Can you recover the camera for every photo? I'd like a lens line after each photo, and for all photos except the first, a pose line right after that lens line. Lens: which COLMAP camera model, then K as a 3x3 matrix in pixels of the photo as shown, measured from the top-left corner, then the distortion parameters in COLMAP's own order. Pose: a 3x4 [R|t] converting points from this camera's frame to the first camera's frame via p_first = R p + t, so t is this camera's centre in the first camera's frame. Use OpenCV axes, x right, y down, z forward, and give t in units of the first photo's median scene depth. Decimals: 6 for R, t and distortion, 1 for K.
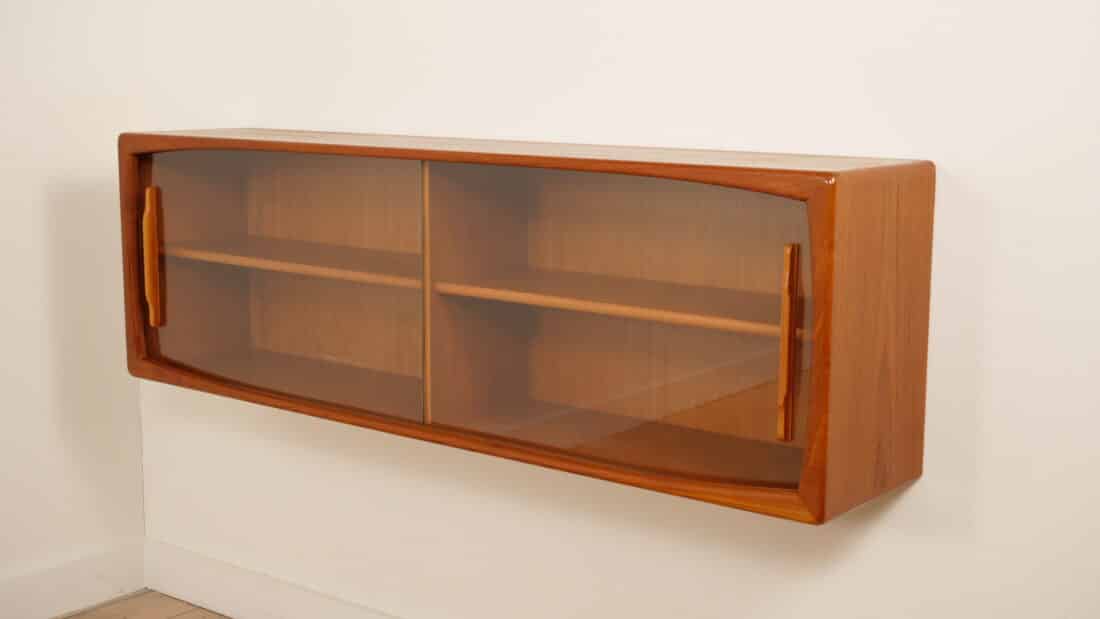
lens RADIAL K [[1543.5, 0, 529.7], [0, 1543.5, 331.8], [0, 0, 1]] dist [-0.011722, -0.013315]
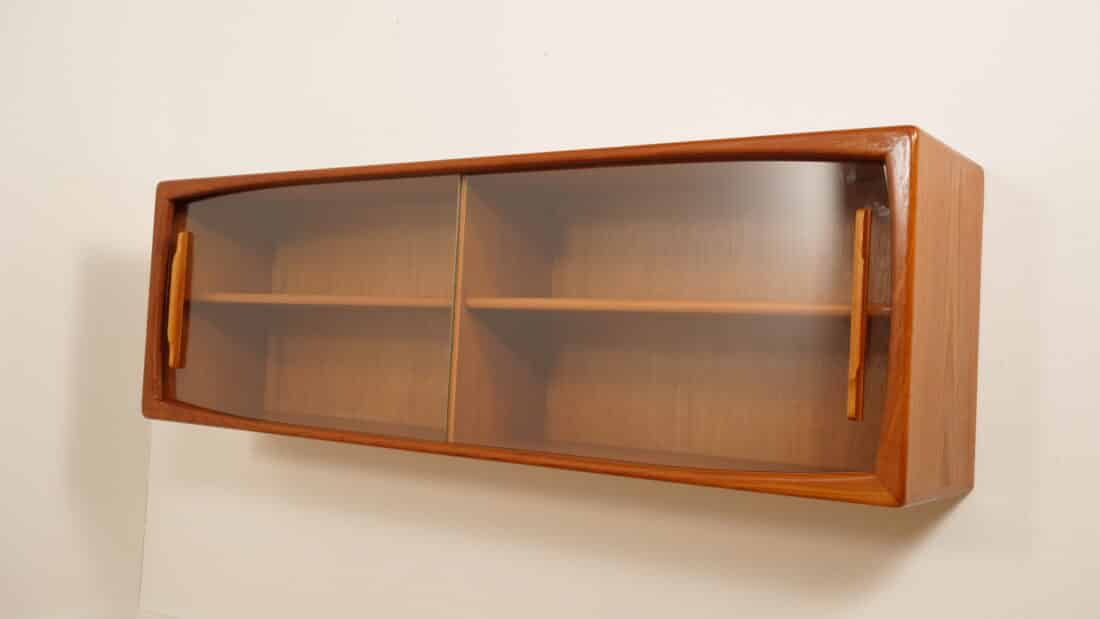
lens RADIAL K [[1154.4, 0, 550.0], [0, 1154.4, 309.5], [0, 0, 1]] dist [0.000082, 0.005568]
pose [[0.996130, 0.052305, 0.070630, -0.052643], [-0.035686, 0.975113, -0.218817, 0.121572], [-0.080318, 0.215450, 0.973206, 0.236618]]
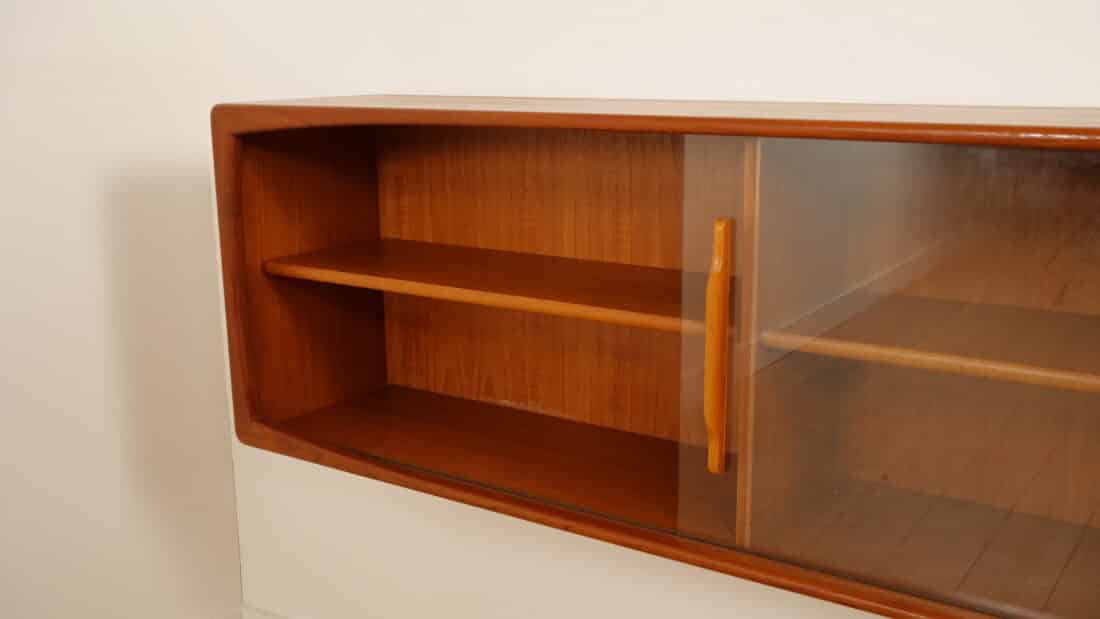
lens RADIAL K [[1154.4, 0, 550.0], [0, 1154.4, 309.5], [0, 0, 1]] dist [0.000082, 0.005568]
pose [[0.996099, -0.034403, 0.081254, -0.163571], [0.030564, 0.998378, 0.048030, -0.058185], [-0.082775, -0.045359, 0.995536, 0.474453]]
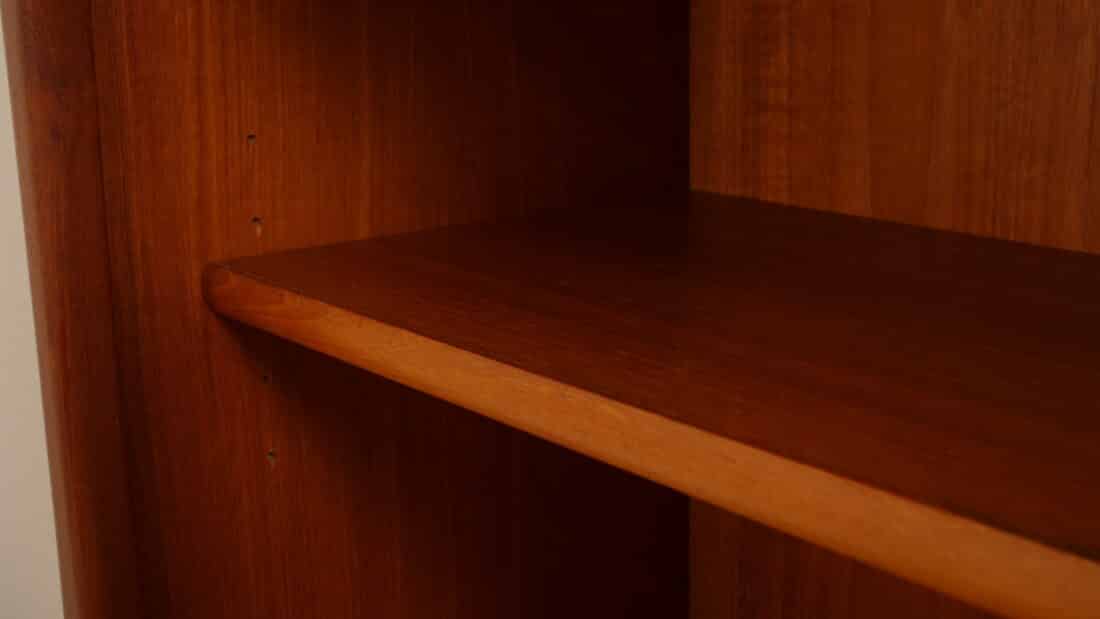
lens RADIAL K [[1451.8, 0, 550.0], [0, 1451.8, 309.5], [0, 0, 1]] dist [-0.001347, -0.001174]
pose [[0.989963, 0.031781, -0.137705, -0.192798], [-0.022323, 0.997319, 0.069688, -0.067080], [0.139551, -0.065914, 0.988019, 0.901431]]
